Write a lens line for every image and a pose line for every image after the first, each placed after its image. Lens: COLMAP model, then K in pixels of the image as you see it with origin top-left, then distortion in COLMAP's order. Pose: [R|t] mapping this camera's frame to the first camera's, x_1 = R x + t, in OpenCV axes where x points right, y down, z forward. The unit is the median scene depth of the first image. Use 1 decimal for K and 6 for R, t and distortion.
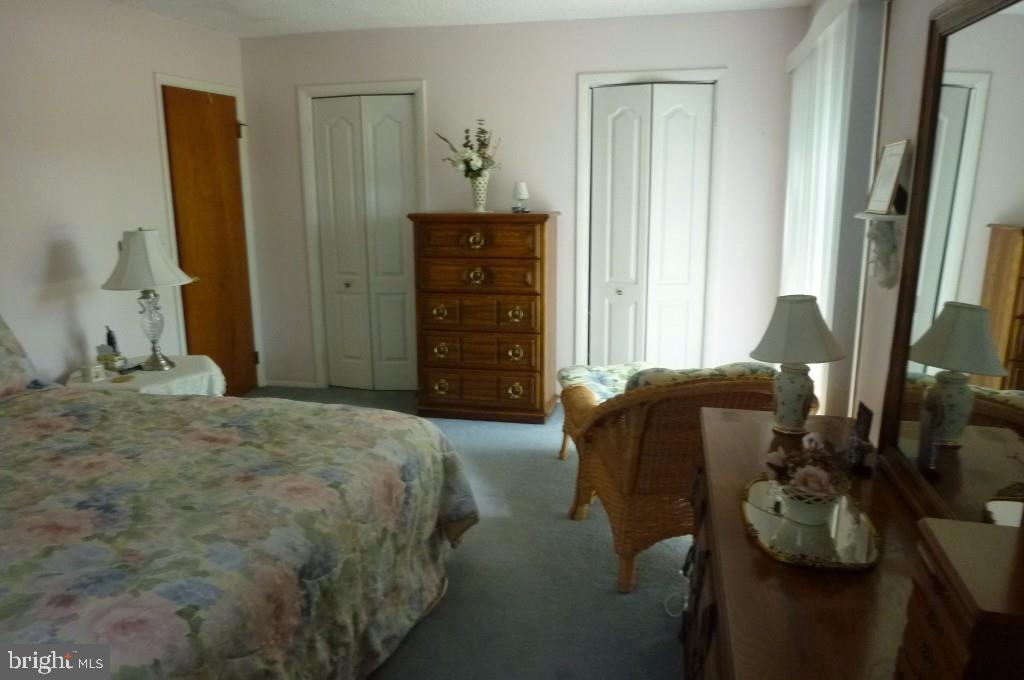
lens RADIAL K [[778.3, 0, 514.6], [0, 778.3, 342.4], [0, 0, 1]] dist [-0.030875, -0.000427]
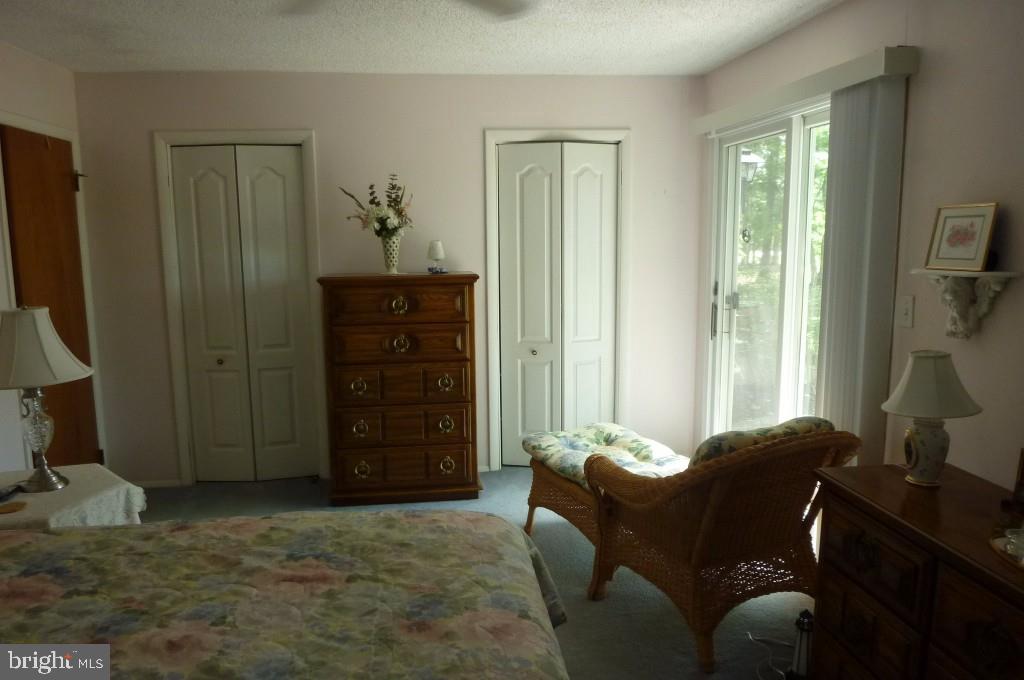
lens RADIAL K [[778.3, 0, 510.7], [0, 778.3, 344.0], [0, 0, 1]] dist [-0.030875, -0.000427]
pose [[0.939416, -0.054350, 0.338443, -0.234727], [0.076793, 0.995623, -0.053269, -0.026581], [-0.334067, 0.076032, 0.939478, 0.101273]]
